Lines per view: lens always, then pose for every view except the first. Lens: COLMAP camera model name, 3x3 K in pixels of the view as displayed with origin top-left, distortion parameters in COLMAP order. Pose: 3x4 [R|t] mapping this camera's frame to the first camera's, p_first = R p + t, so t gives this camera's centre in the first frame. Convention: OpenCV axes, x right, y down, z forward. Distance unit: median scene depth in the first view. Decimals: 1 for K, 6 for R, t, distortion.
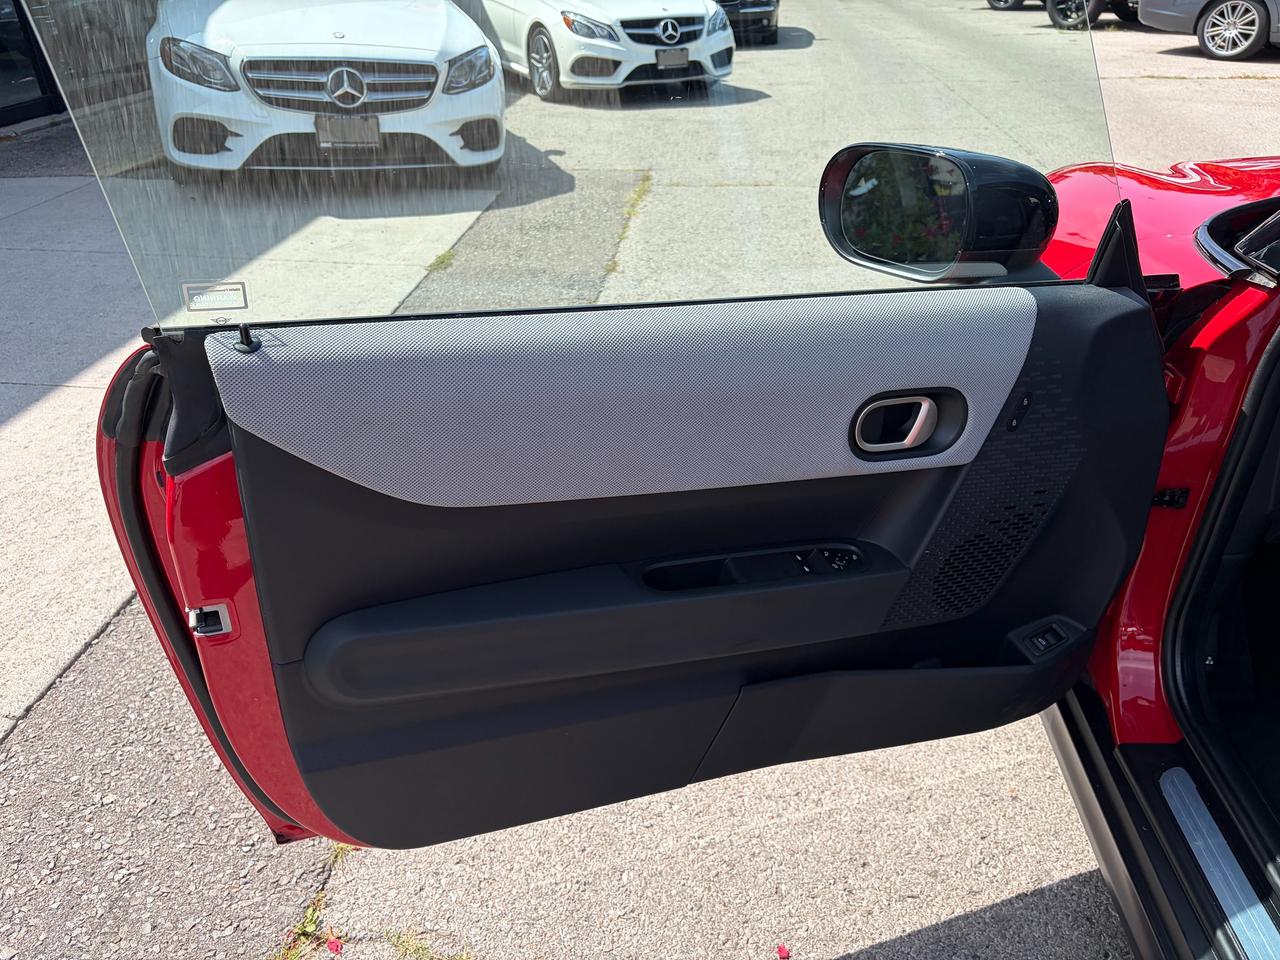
lens RADIAL K [[970.2, 0, 637.2], [0, 970.2, 491.7], [0, 0, 1]] dist [0.027562, -0.033801]
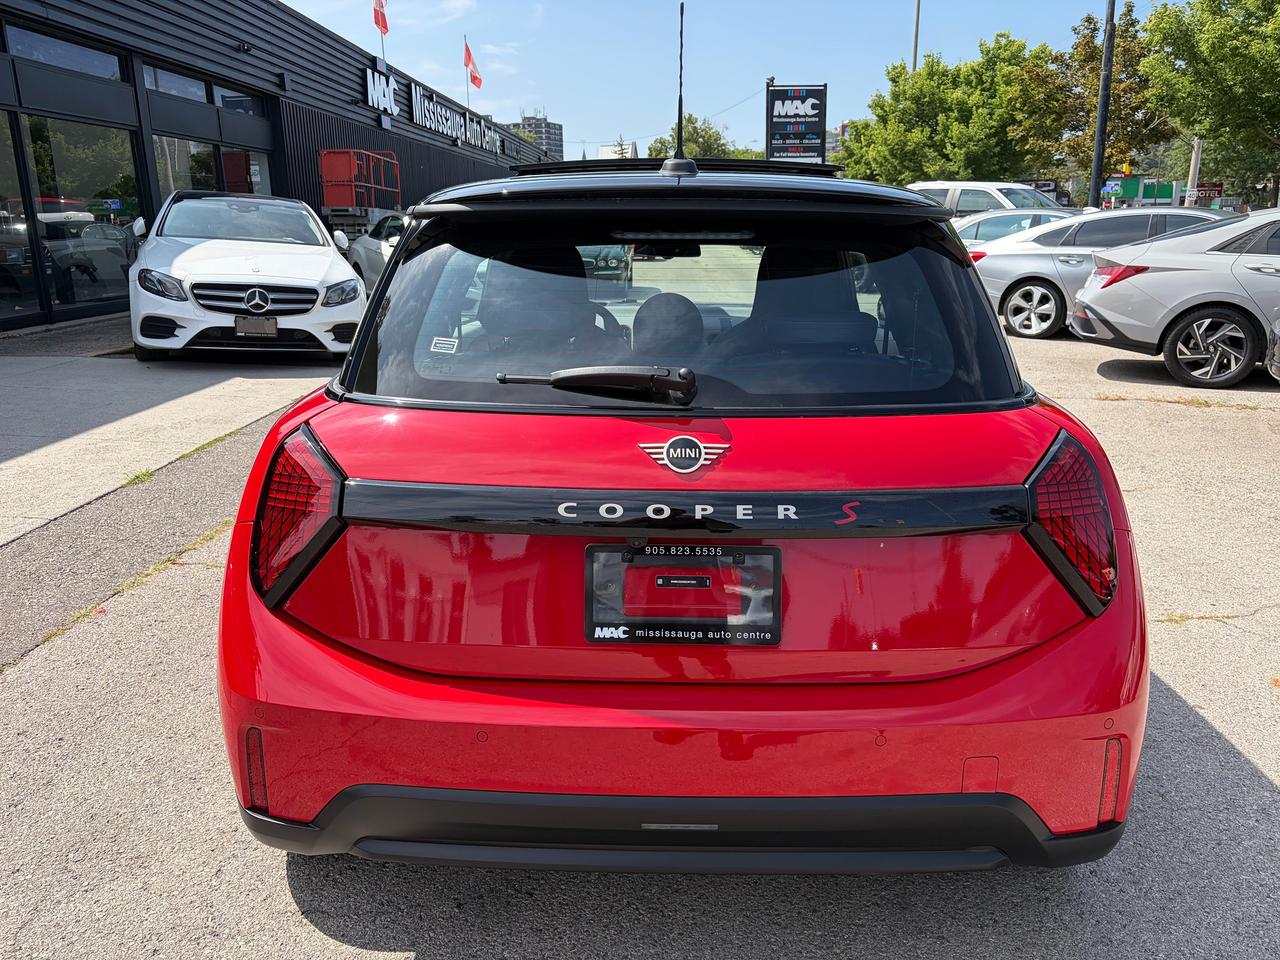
lens RADIAL K [[970.2, 0, 644.7], [0, 970.2, 498.0], [0, 0, 1]] dist [0.027562, -0.033801]
pose [[0.998027, 0.010389, 0.061921, 0.235347], [0.004374, 0.972314, -0.233637, 0.270165], [-0.062634, 0.233447, 0.970350, -0.499100]]
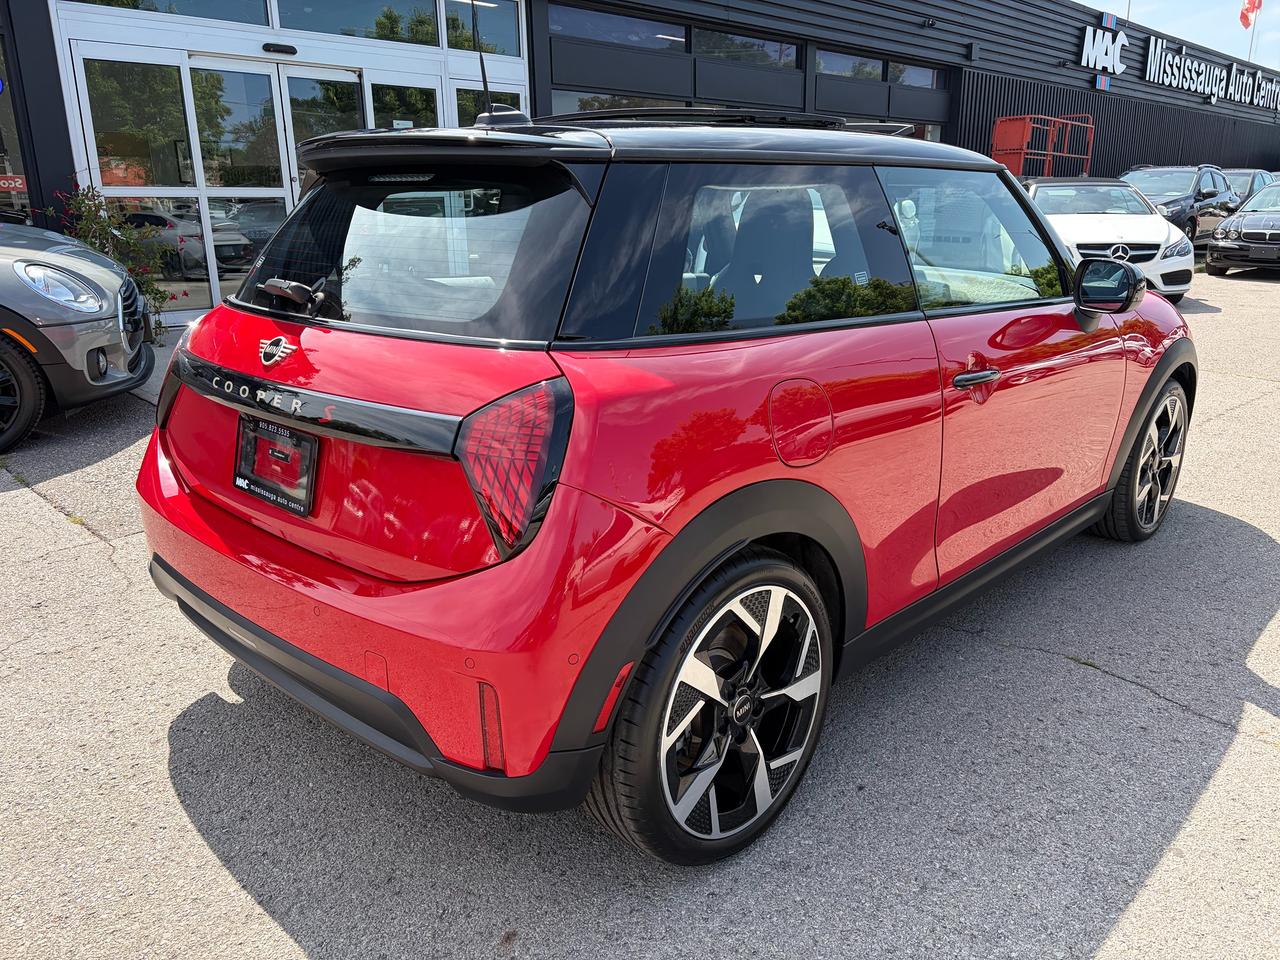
lens RADIAL K [[970.2, 0, 626.2], [0, 970.2, 501.0], [0, 0, 1]] dist [0.027562, -0.033801]
pose [[0.762258, 0.210663, -0.612032, 0.639746], [-0.327440, 0.941143, -0.083867, 0.225649], [0.558342, 0.264332, 0.786373, -0.410853]]
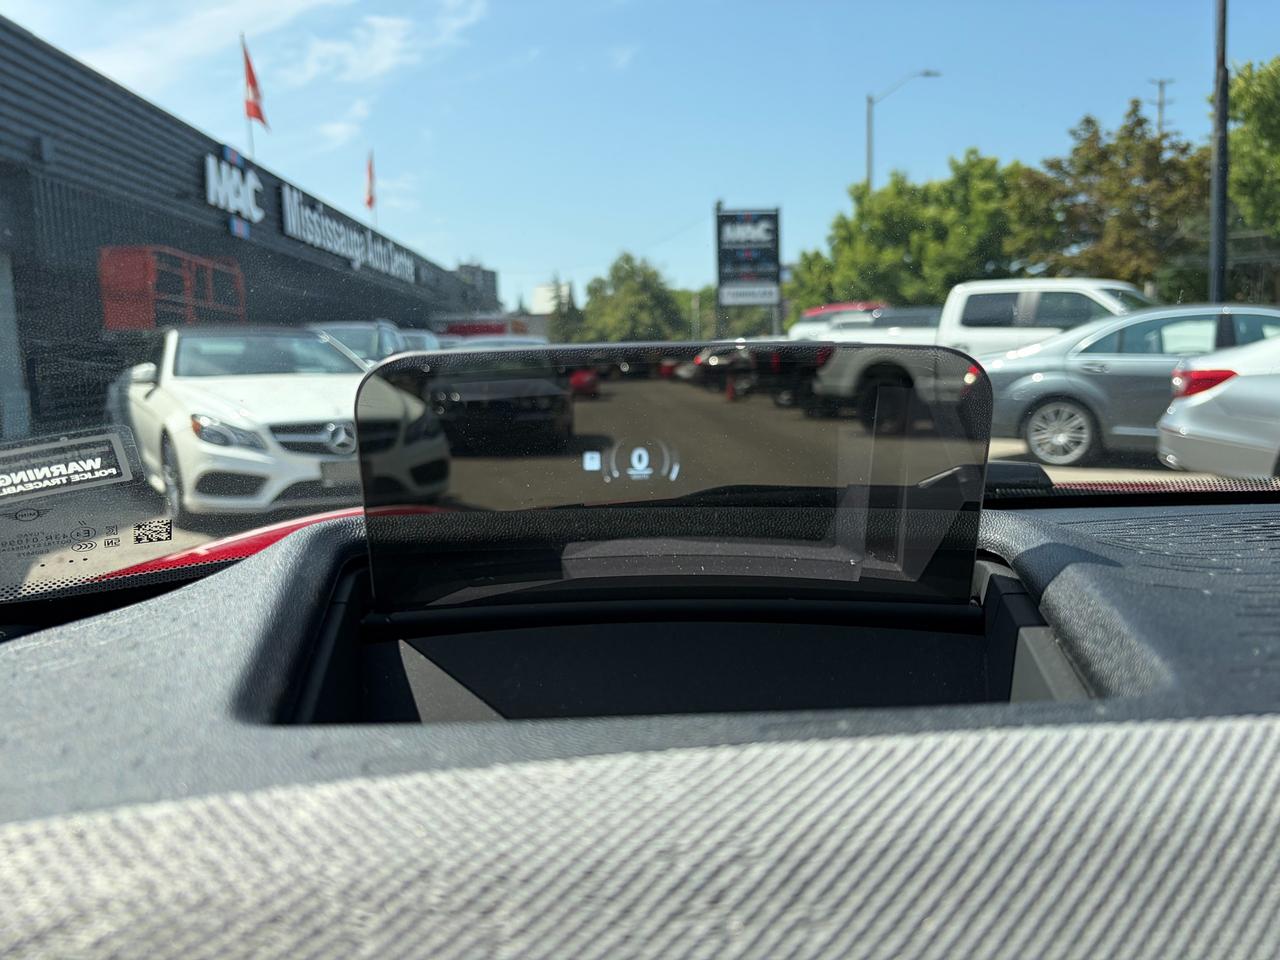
lens RADIAL K [[970.2, 0, 635.5], [0, 970.2, 469.3], [0, 0, 1]] dist [0.027562, -0.033801]
pose [[0.993779, -0.003836, 0.111303, 0.287379], [0.047430, 0.918820, -0.391817, -0.259606], [-0.100764, 0.394659, 0.913286, 0.537157]]
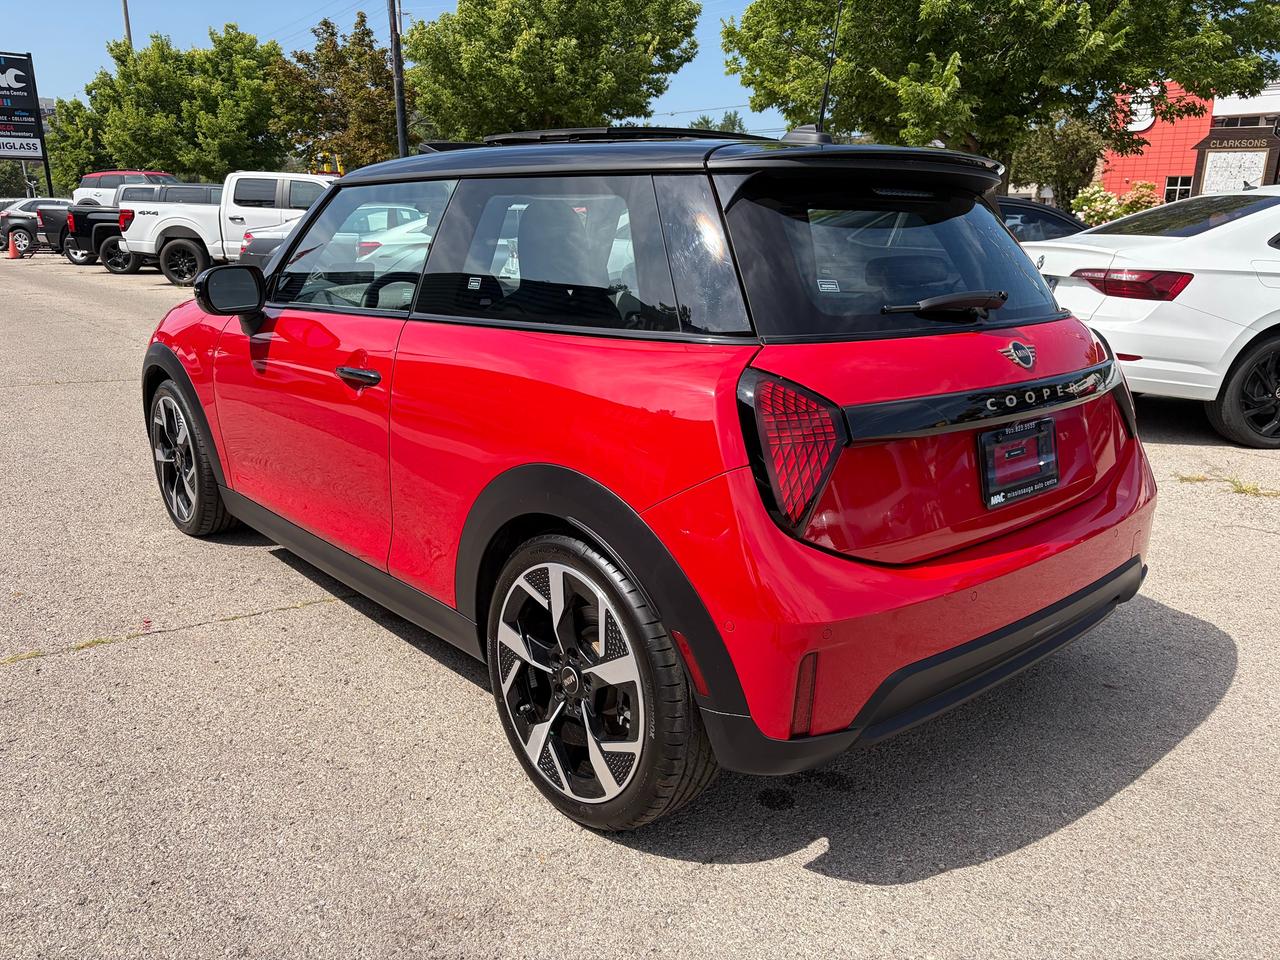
lens RADIAL K [[970.2, 0, 649.8], [0, 970.2, 490.7], [0, 0, 1]] dist [0.027562, -0.033801]
pose [[0.687656, -0.156826, 0.708897, -0.159211], [0.327399, 0.938464, -0.109977, 0.231210], [-0.648027, 0.307719, 0.696685, -0.366834]]
